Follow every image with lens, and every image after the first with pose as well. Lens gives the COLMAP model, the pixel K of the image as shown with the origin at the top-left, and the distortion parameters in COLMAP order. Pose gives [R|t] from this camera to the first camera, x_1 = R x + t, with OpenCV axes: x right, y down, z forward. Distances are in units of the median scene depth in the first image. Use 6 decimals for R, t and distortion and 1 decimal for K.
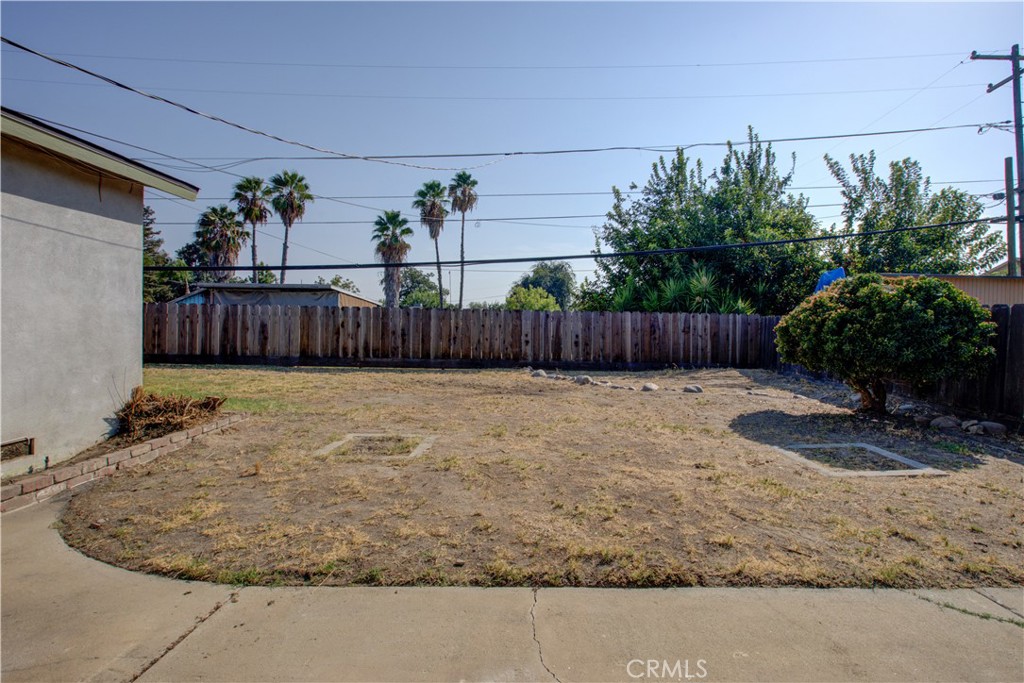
lens RADIAL K [[483.6, 0, 525.3], [0, 483.6, 319.0], [0, 0, 1]] dist [-0.015115, 0.010207]
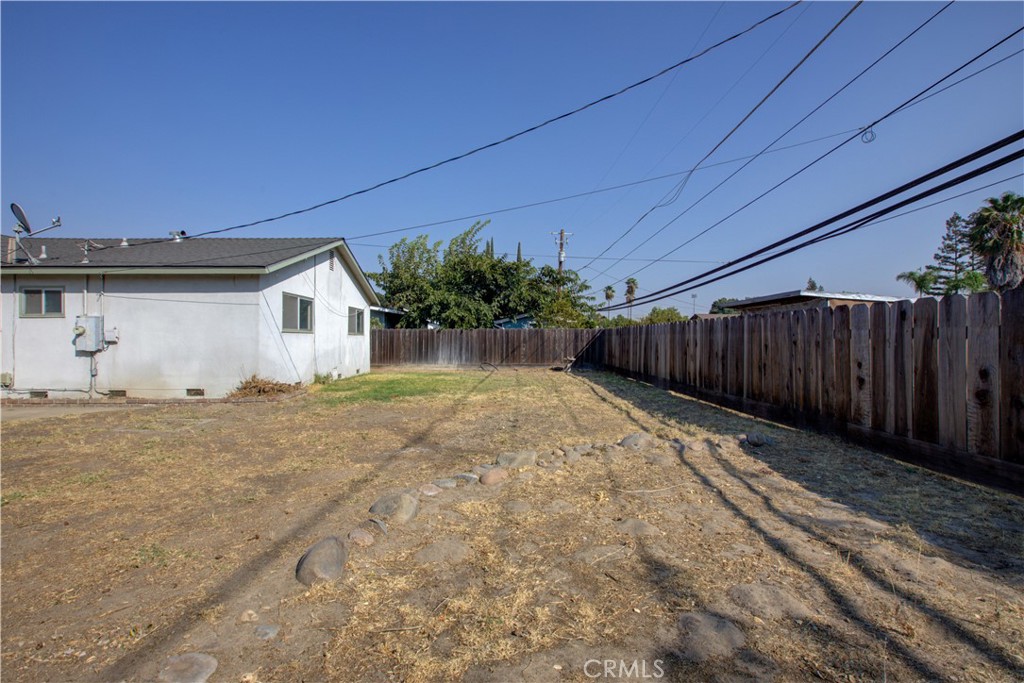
lens RADIAL K [[467.7, 0, 512.0], [0, 467.7, 341.5], [0, 0, 1]] dist [-0.004029, -0.000340]
pose [[0.034670, -0.012309, -0.999323, 0.100220], [0.013414, 0.999840, -0.011850, 0.003596], [0.999309, -0.012994, 0.034829, 0.174247]]
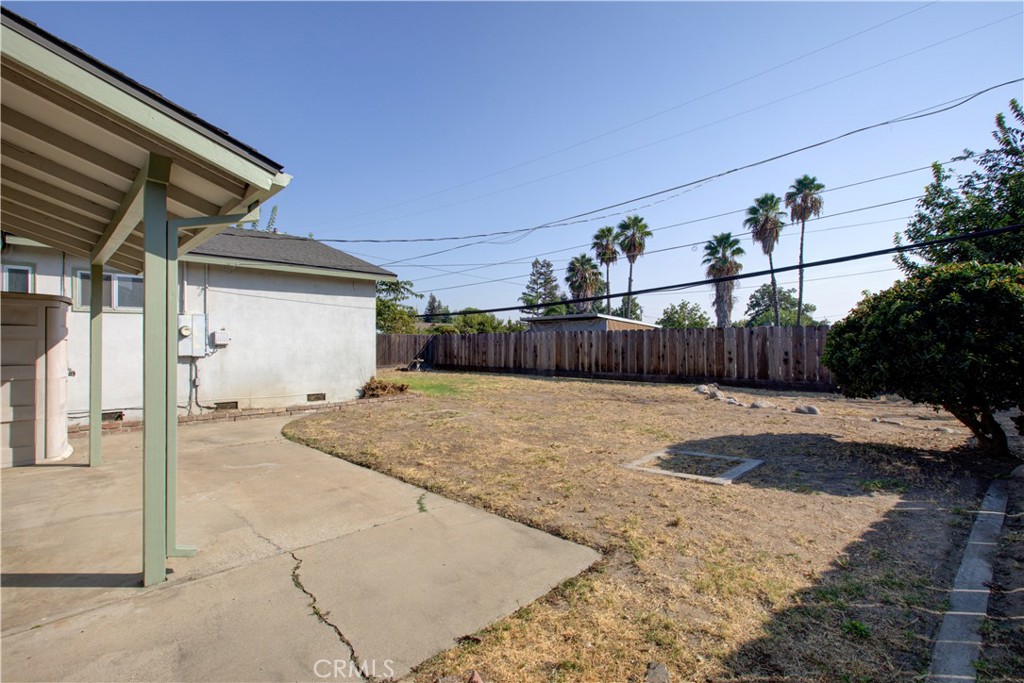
lens RADIAL K [[456.7, 0, 512.0], [0, 456.7, 341.5], [0, 0, 1]] dist [-0.012666, -0.000011]
pose [[0.711507, -0.022226, -0.702328, 0.087725], [0.023145, 0.999699, -0.008189, 0.001906], [0.702298, -0.010429, 0.711807, 0.002192]]
